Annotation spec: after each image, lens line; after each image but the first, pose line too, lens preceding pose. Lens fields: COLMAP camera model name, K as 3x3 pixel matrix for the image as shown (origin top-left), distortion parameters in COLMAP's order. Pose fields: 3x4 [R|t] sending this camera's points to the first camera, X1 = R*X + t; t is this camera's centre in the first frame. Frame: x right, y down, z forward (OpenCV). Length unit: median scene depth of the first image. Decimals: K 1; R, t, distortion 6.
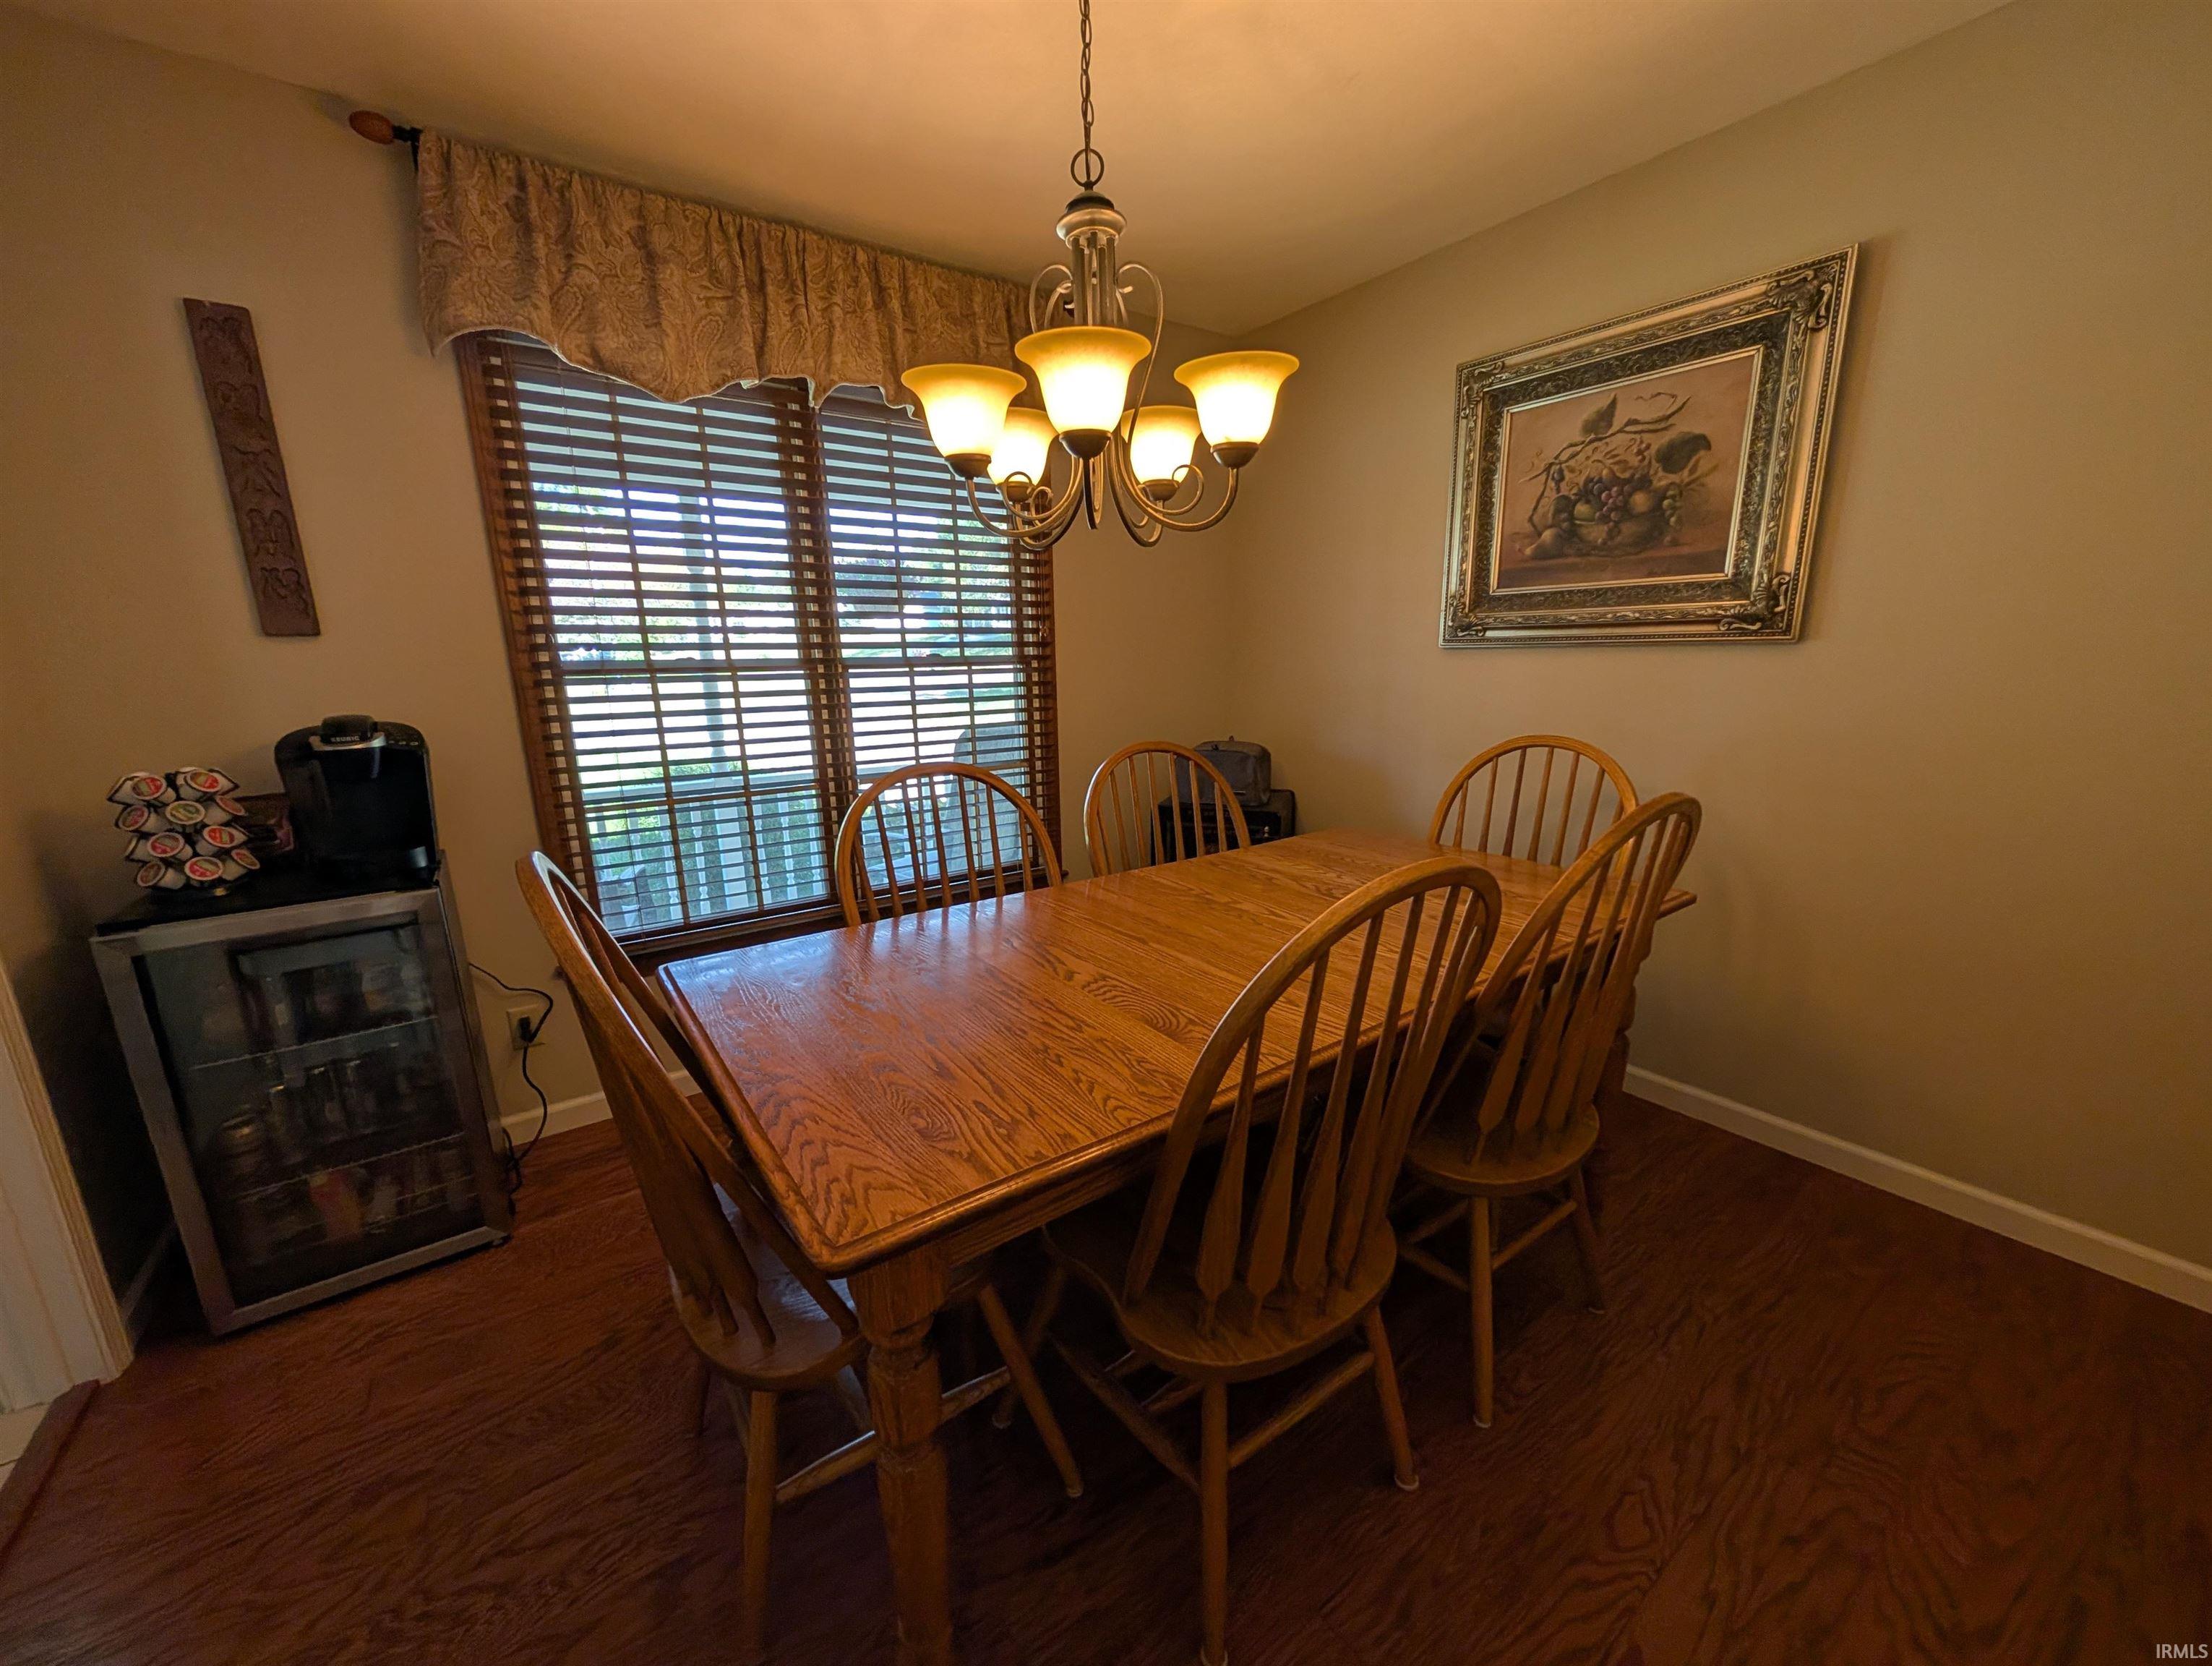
lens RADIAL K [[830.1, 0, 1108.3], [0, 830.1, 841.8], [0, 0, 1]] dist [0.007902, -0.004806]
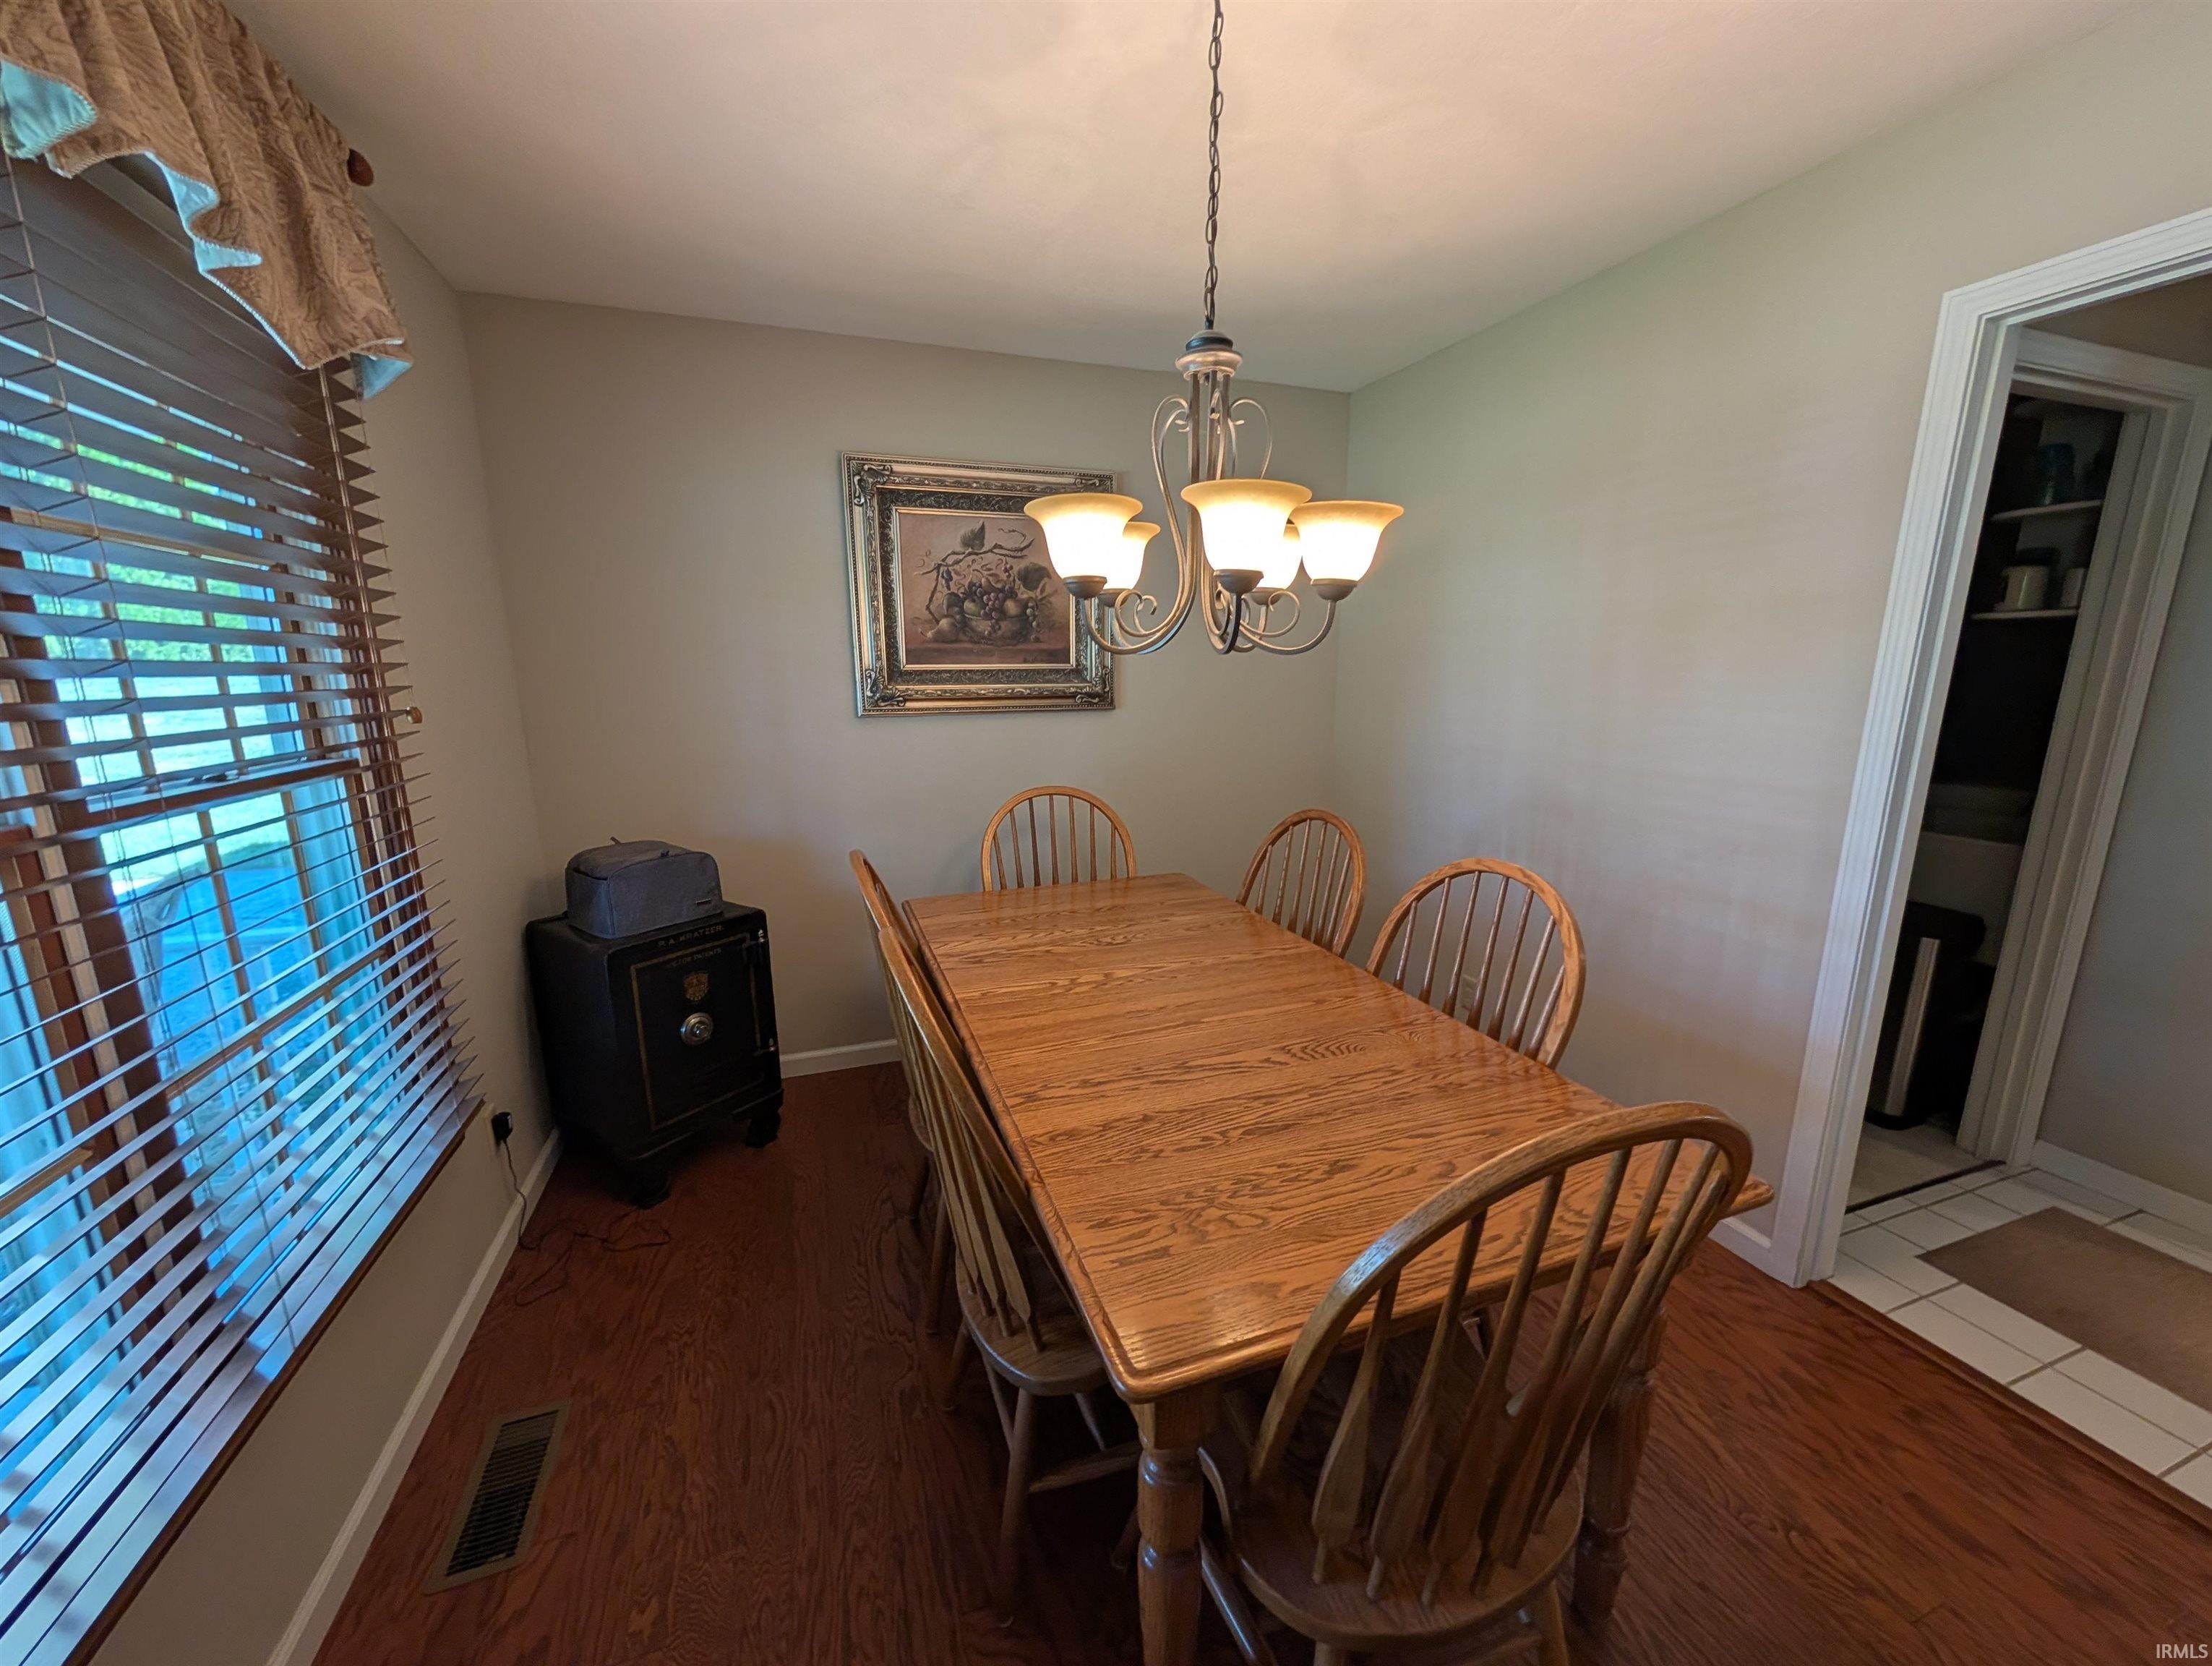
lens RADIAL K [[830.1, 0, 1108.3], [0, 830.1, 841.8], [0, 0, 1]] dist [0.007902, -0.004806]
pose [[0.293553, -0.182696, 0.938322, -0.602568], [0.216014, 0.968856, 0.121062, -0.163464], [-0.931217, 0.167152, 0.323876, 0.463257]]
